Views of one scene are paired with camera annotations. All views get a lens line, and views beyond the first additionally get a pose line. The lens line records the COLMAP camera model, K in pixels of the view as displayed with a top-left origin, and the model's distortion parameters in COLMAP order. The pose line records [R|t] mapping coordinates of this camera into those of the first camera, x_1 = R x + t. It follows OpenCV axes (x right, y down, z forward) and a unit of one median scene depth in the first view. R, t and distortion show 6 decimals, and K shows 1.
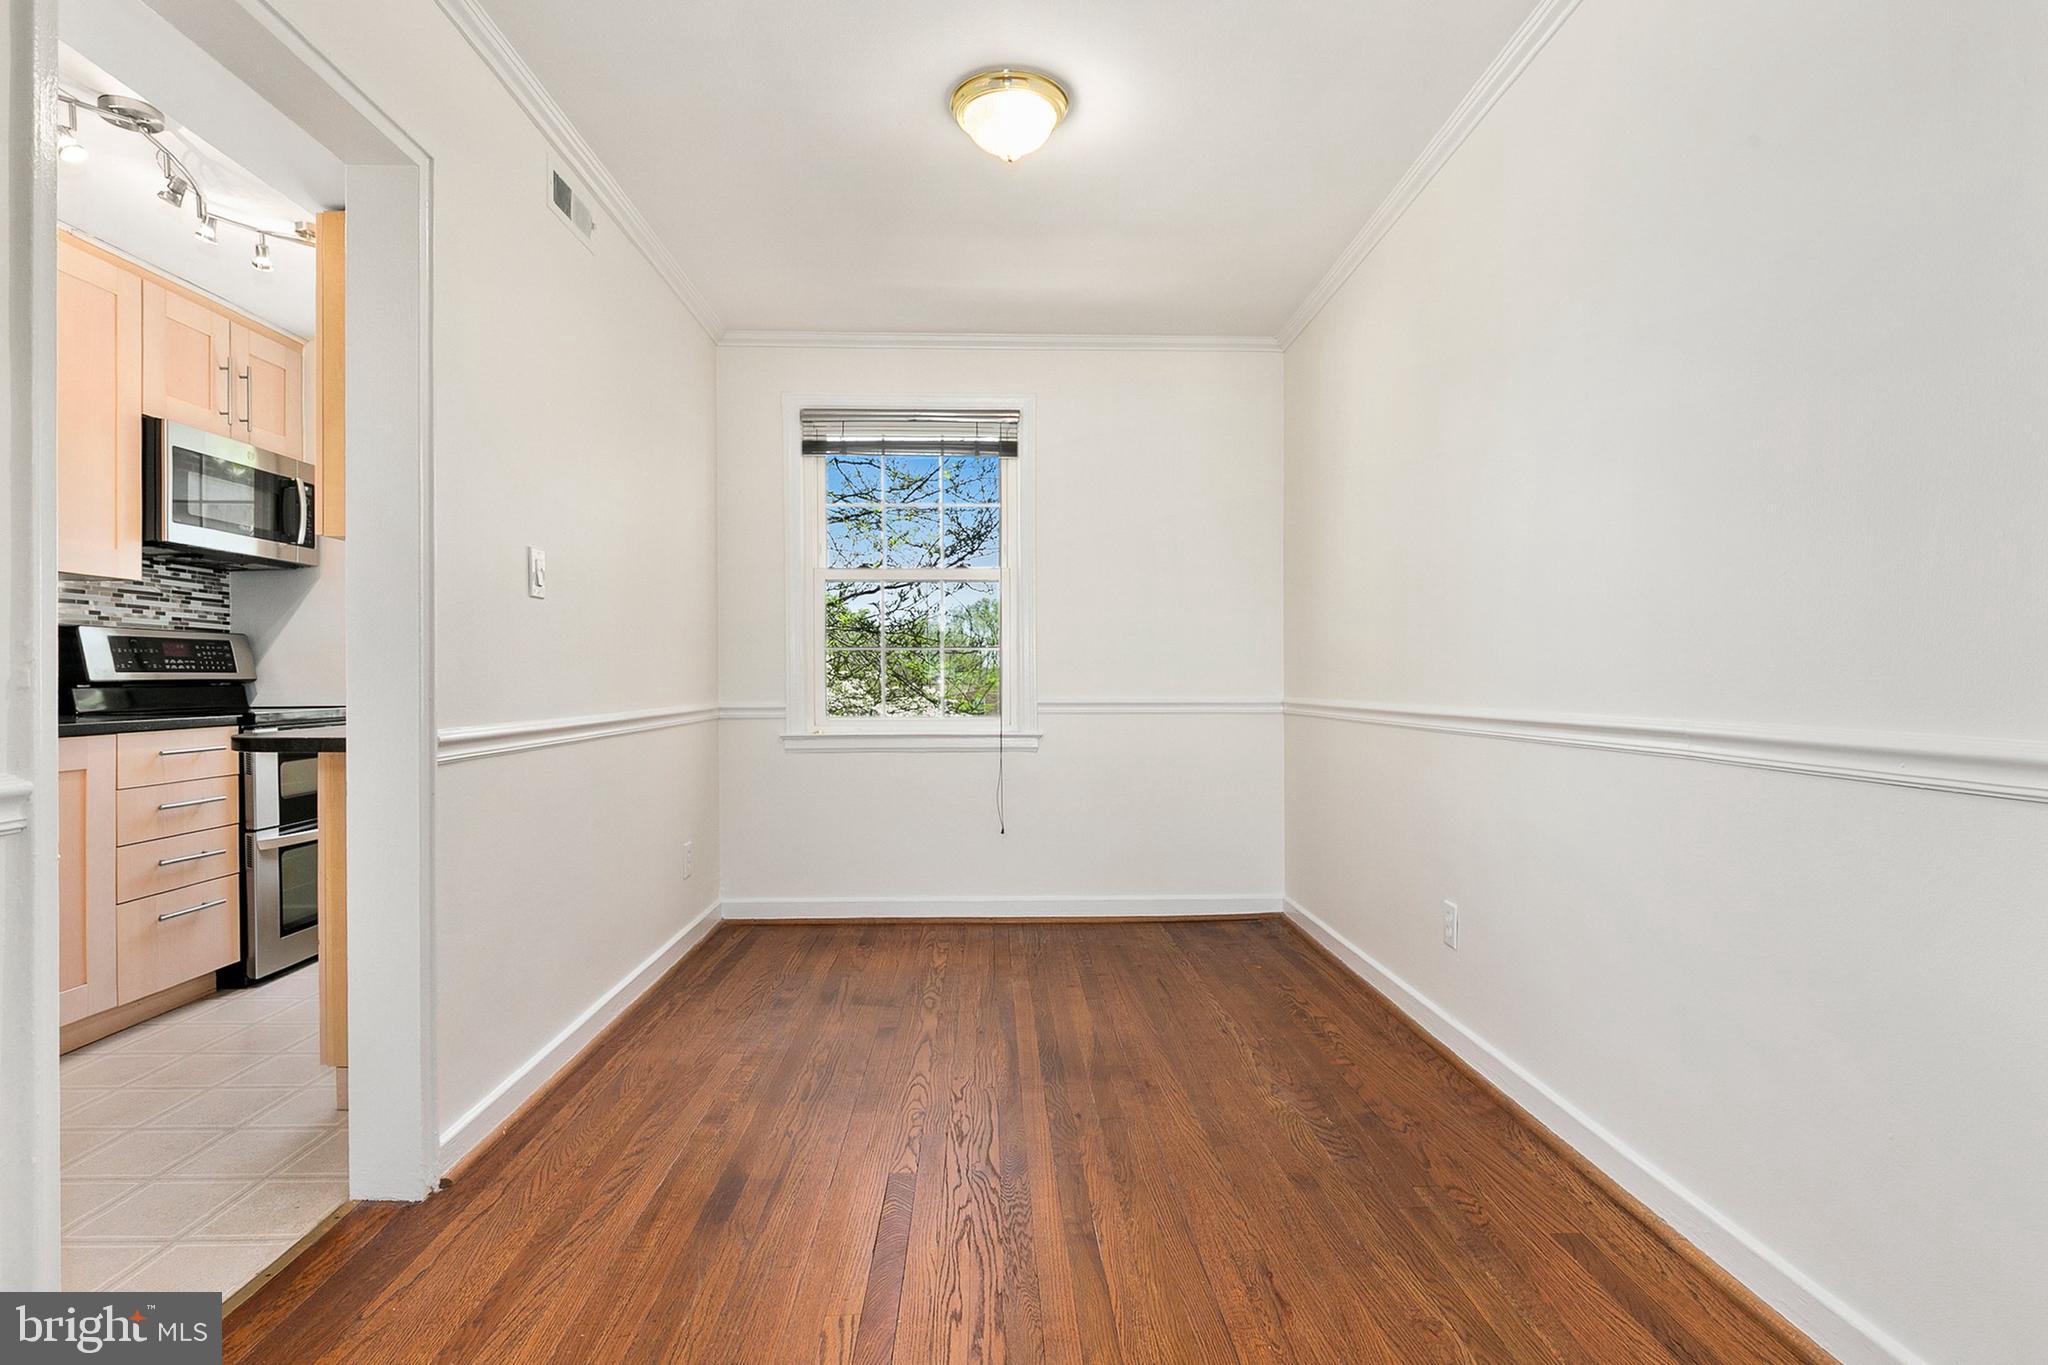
lens RADIAL K [[983.1, 0, 1026.3], [0, 983.1, 686.1], [0, 0, 1]] dist [-0.018577, 0.002724]
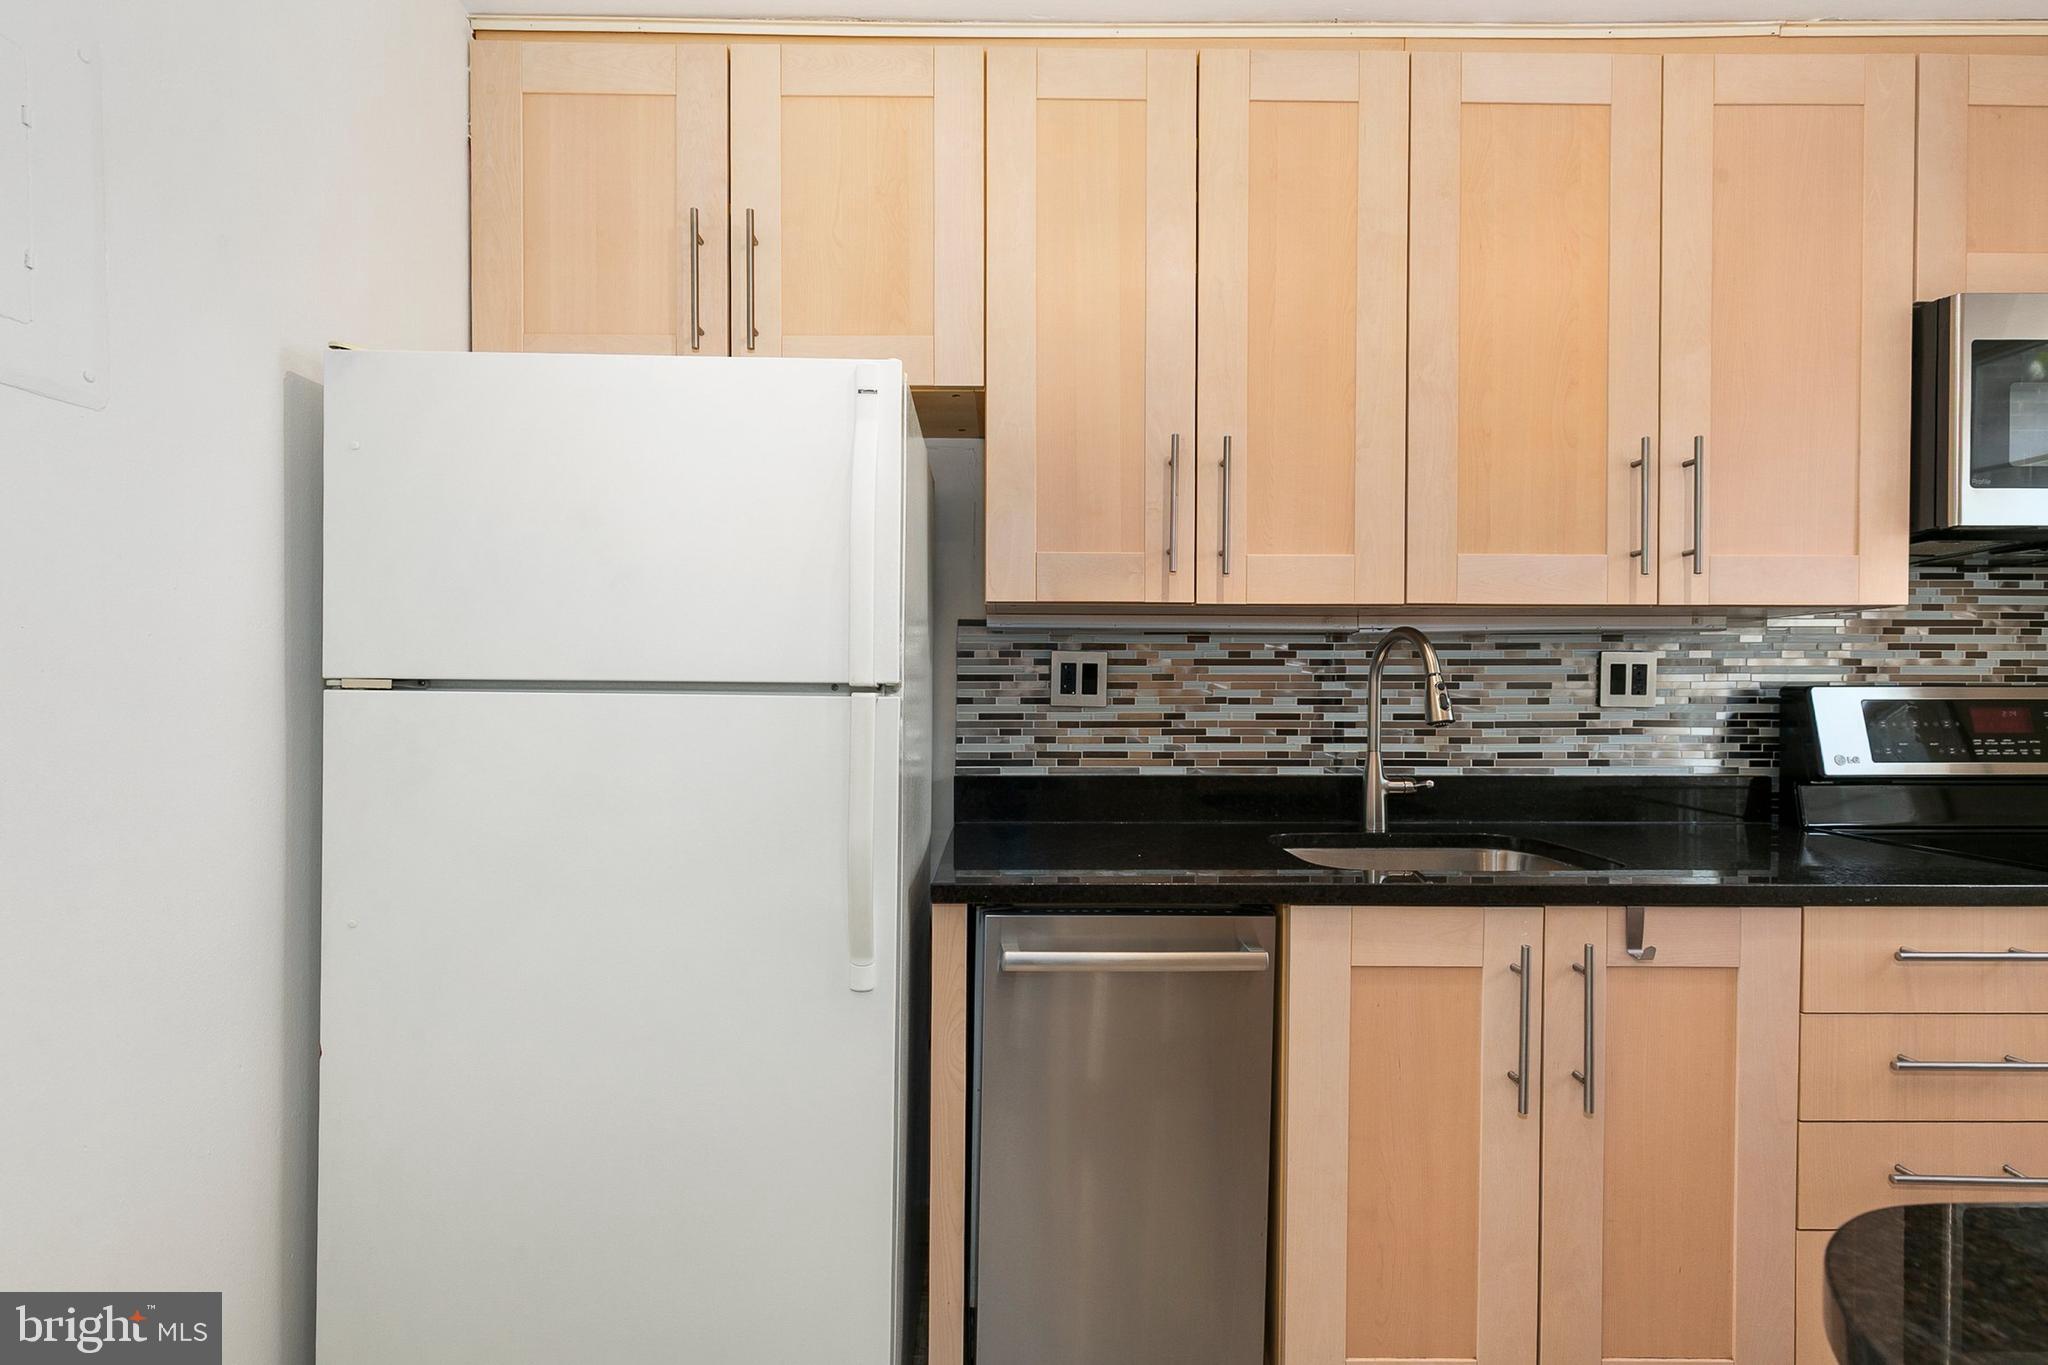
lens RADIAL K [[931.7, 0, 1010.8], [0, 931.7, 698.7], [0, 0, 1]] dist [0.012693, -0.003956]
pose [[-0.026775, 0.009204, -0.999599, -0.361702], [-0.010936, 0.999895, 0.009500, -0.055144], [0.999582, 0.011186, -0.026672, 0.502949]]
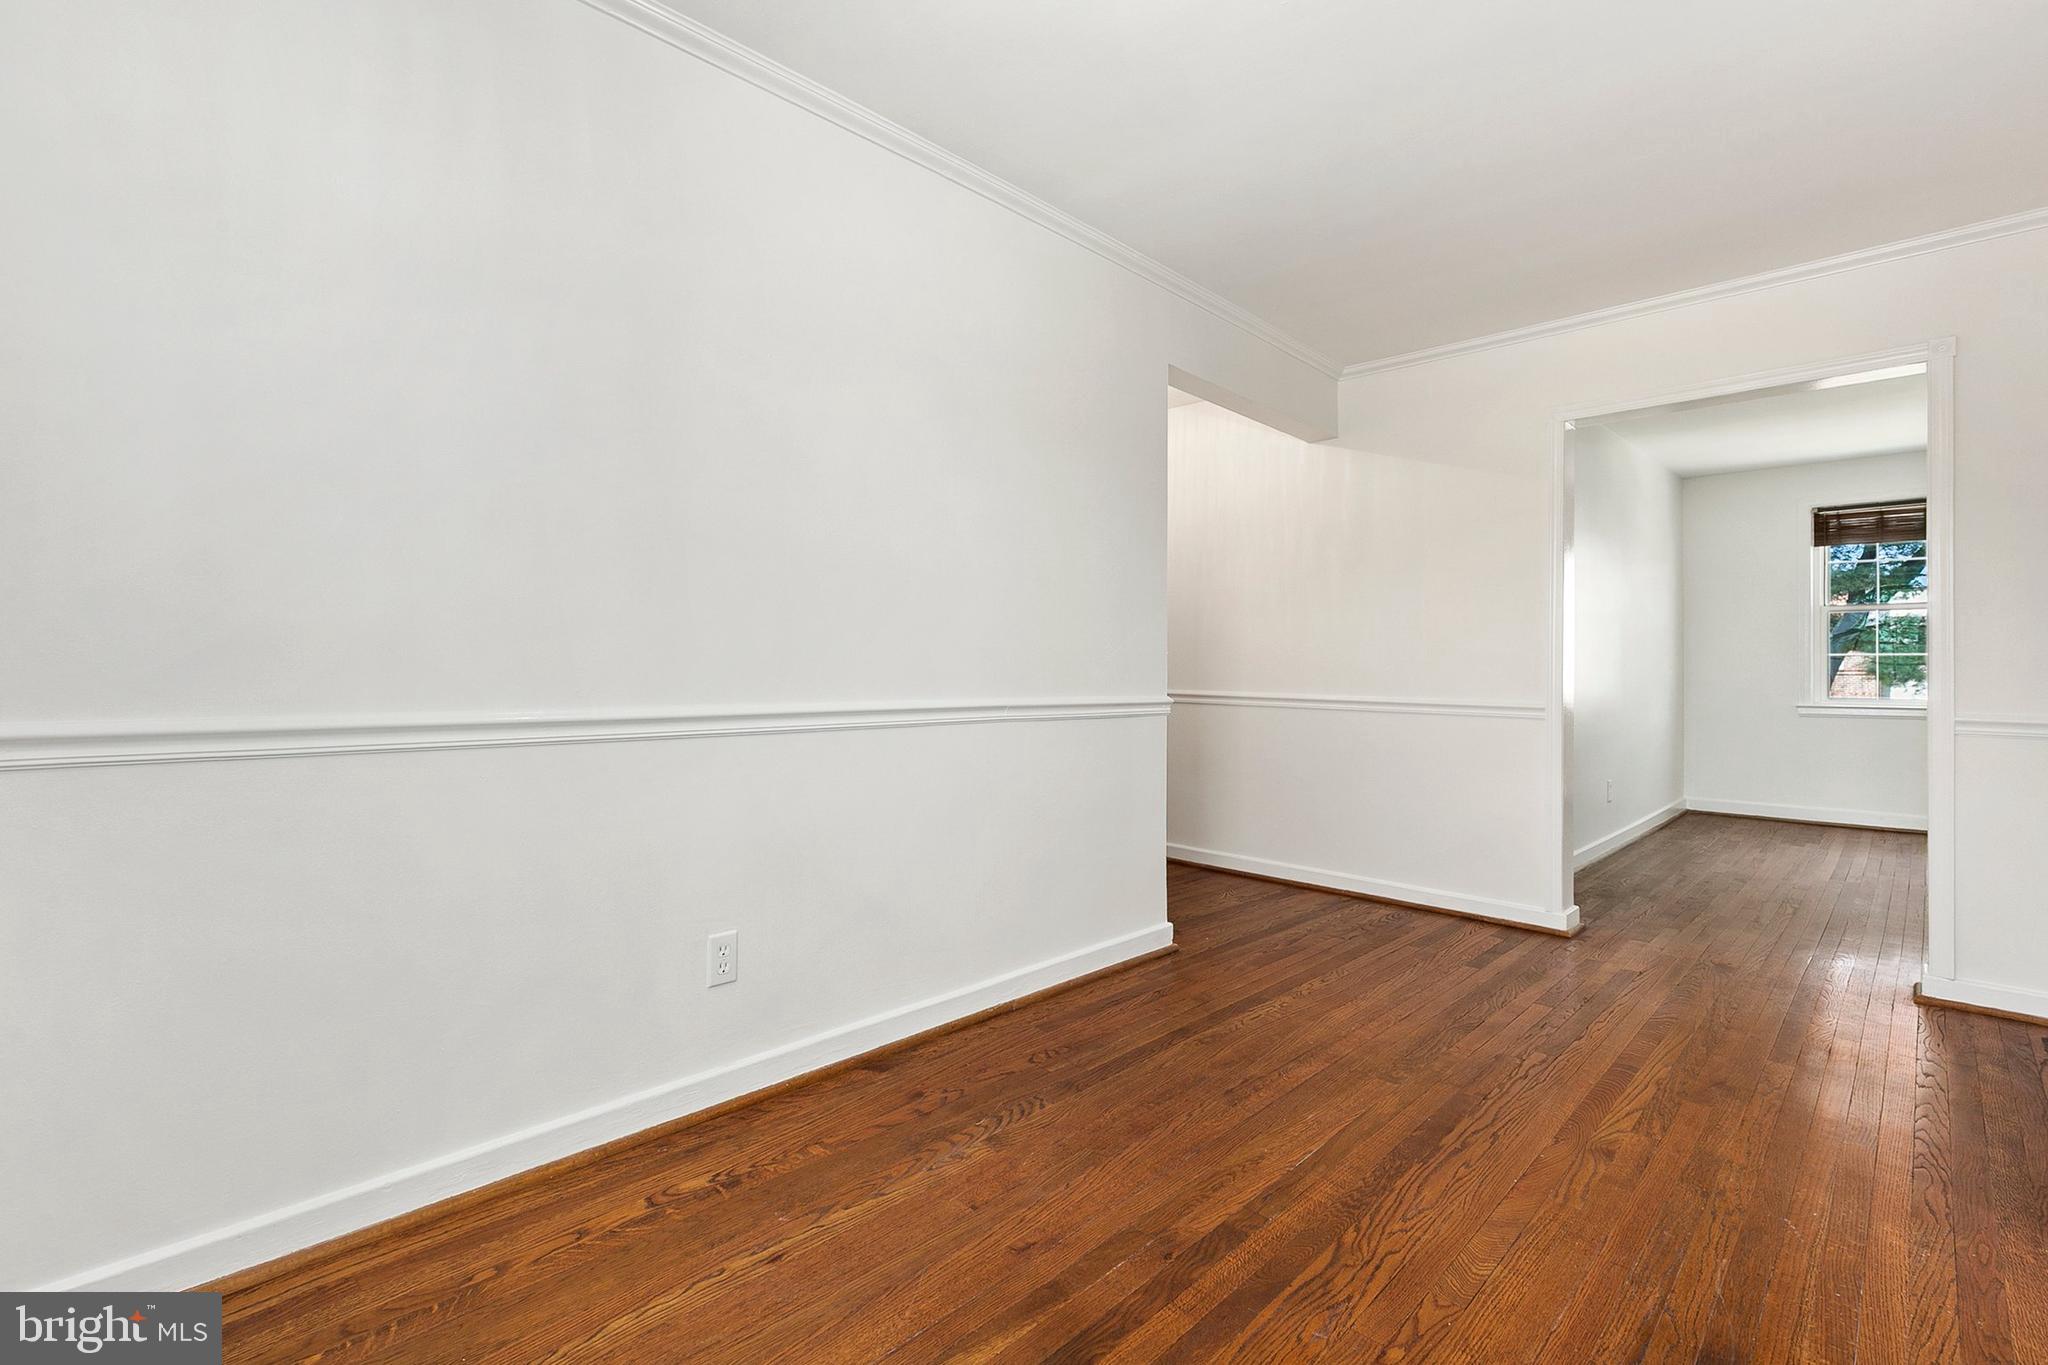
lens RADIAL K [[931.7, 0, 1027.1], [0, 931.7, 689.8], [0, 0, 1]] dist [0.012693, -0.003956]
pose [[-0.695421, -0.018015, 0.718377, -0.272053], [-0.004524, 0.999776, 0.020692, -0.006866], [-0.718589, 0.011139, -0.695346, 1.128728]]
